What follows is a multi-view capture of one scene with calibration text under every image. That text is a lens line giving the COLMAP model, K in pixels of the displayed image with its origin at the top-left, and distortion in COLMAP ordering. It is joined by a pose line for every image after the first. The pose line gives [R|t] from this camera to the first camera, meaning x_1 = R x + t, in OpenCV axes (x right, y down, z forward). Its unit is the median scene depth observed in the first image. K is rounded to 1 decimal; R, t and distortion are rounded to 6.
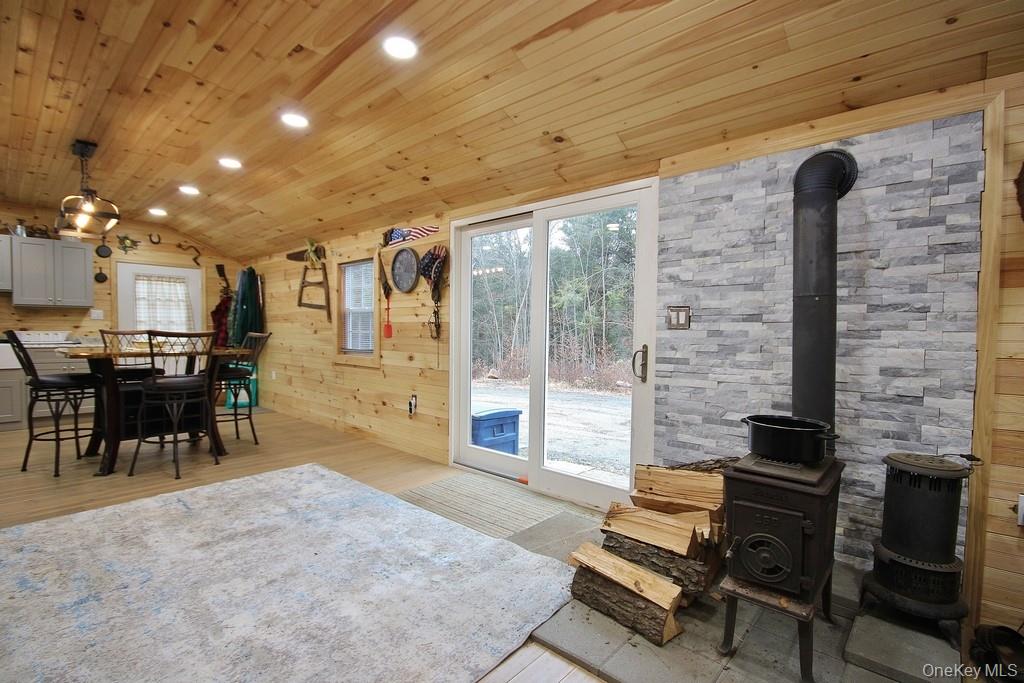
lens RADIAL K [[471.4, 0, 518.6], [0, 471.4, 348.1], [0, 0, 1]] dist [0.007869, -0.010148]
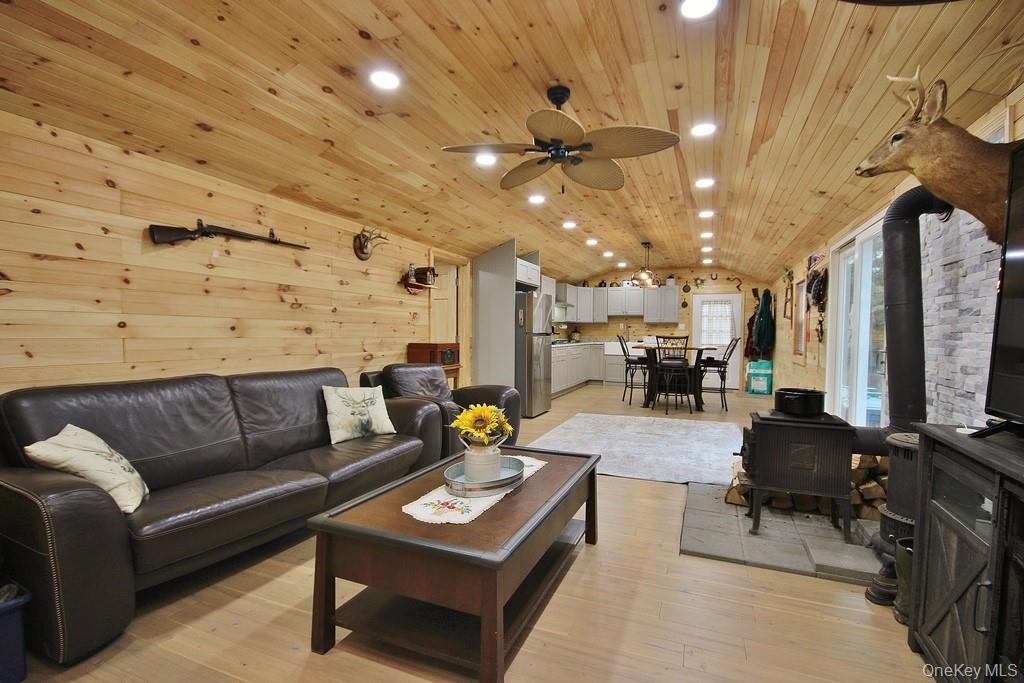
lens RADIAL K [[471.4, 0, 519.1], [0, 471.4, 346.7], [0, 0, 1]] dist [0.007869, -0.010148]
pose [[0.341567, 0.022049, -0.939599, 0.761056], [-0.041663, 0.999097, 0.008299, 0.015670], [0.938933, 0.036312, 0.342178, -0.183355]]
